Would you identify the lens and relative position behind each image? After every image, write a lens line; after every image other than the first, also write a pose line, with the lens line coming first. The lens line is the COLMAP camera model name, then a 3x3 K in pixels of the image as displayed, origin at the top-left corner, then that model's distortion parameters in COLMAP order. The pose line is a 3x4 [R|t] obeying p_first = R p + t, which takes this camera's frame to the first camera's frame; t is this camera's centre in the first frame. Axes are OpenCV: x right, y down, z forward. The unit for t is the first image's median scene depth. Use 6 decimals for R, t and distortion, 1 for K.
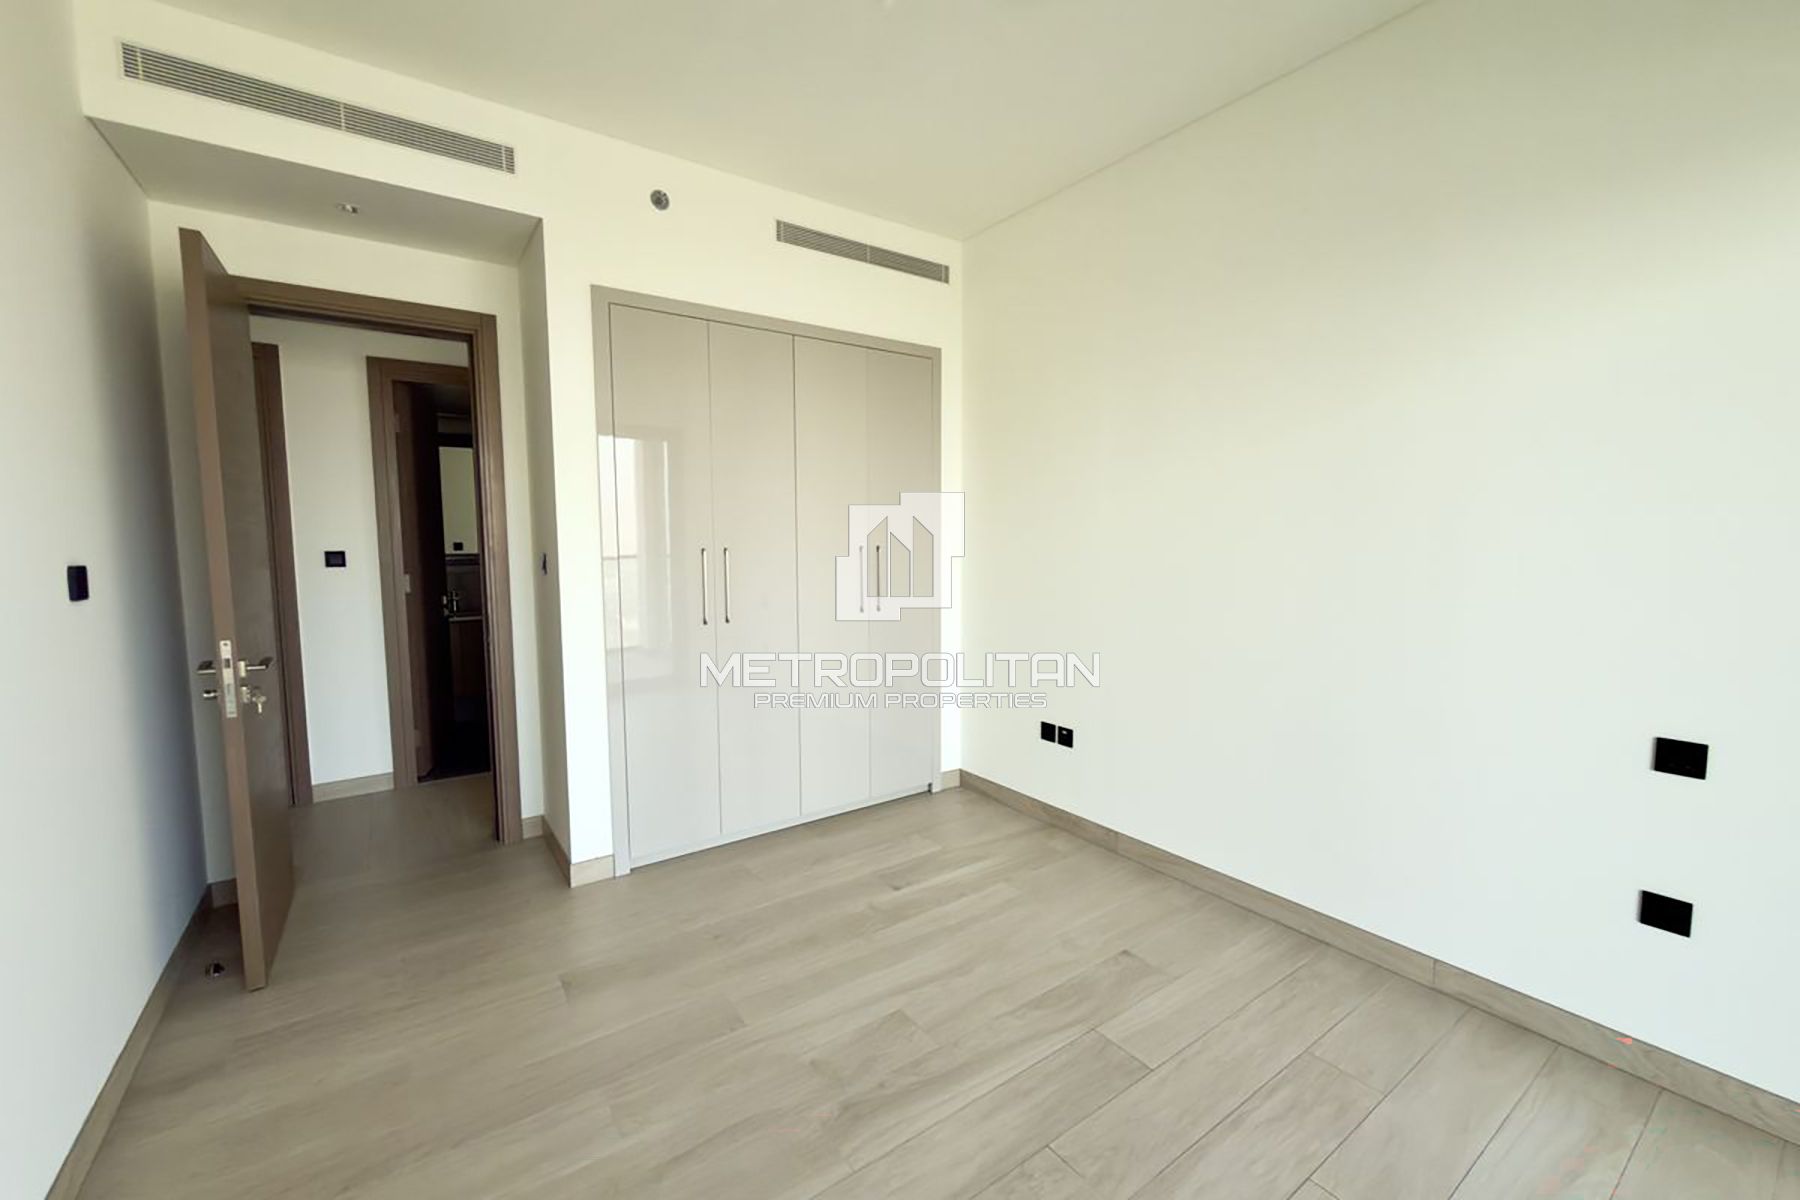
lens RADIAL K [[741.1, 0, 906.5], [0, 741.1, 606.1], [0, 0, 1]] dist [0.000172, 0.000008]
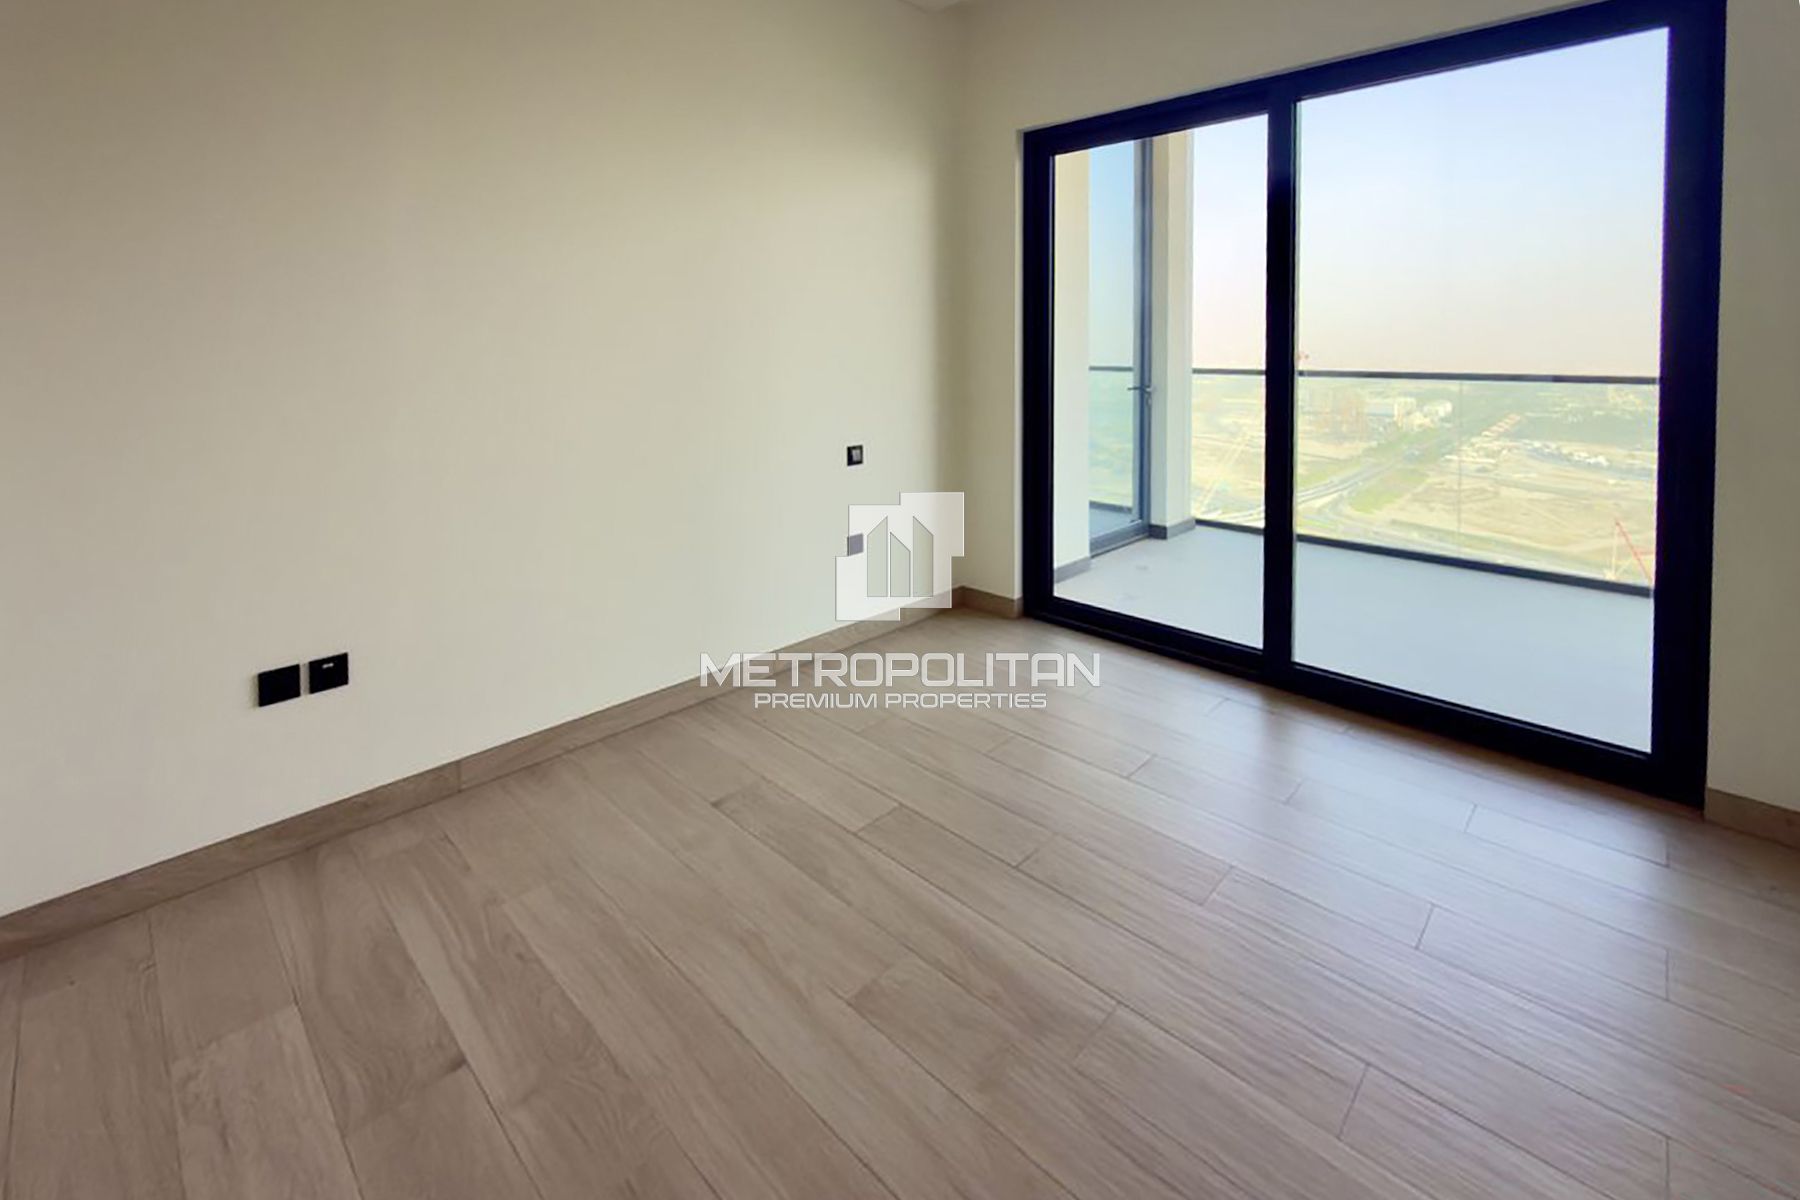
lens RADIAL K [[741.1, 0, 906.5], [0, 741.1, 606.1], [0, 0, 1]] dist [0.000172, 0.000008]
pose [[-0.195166, -0.314979, 0.928816, -0.452322], [0.093078, 0.936804, 0.337246, -0.017621], [-0.976344, 0.152272, -0.153514, 0.836865]]
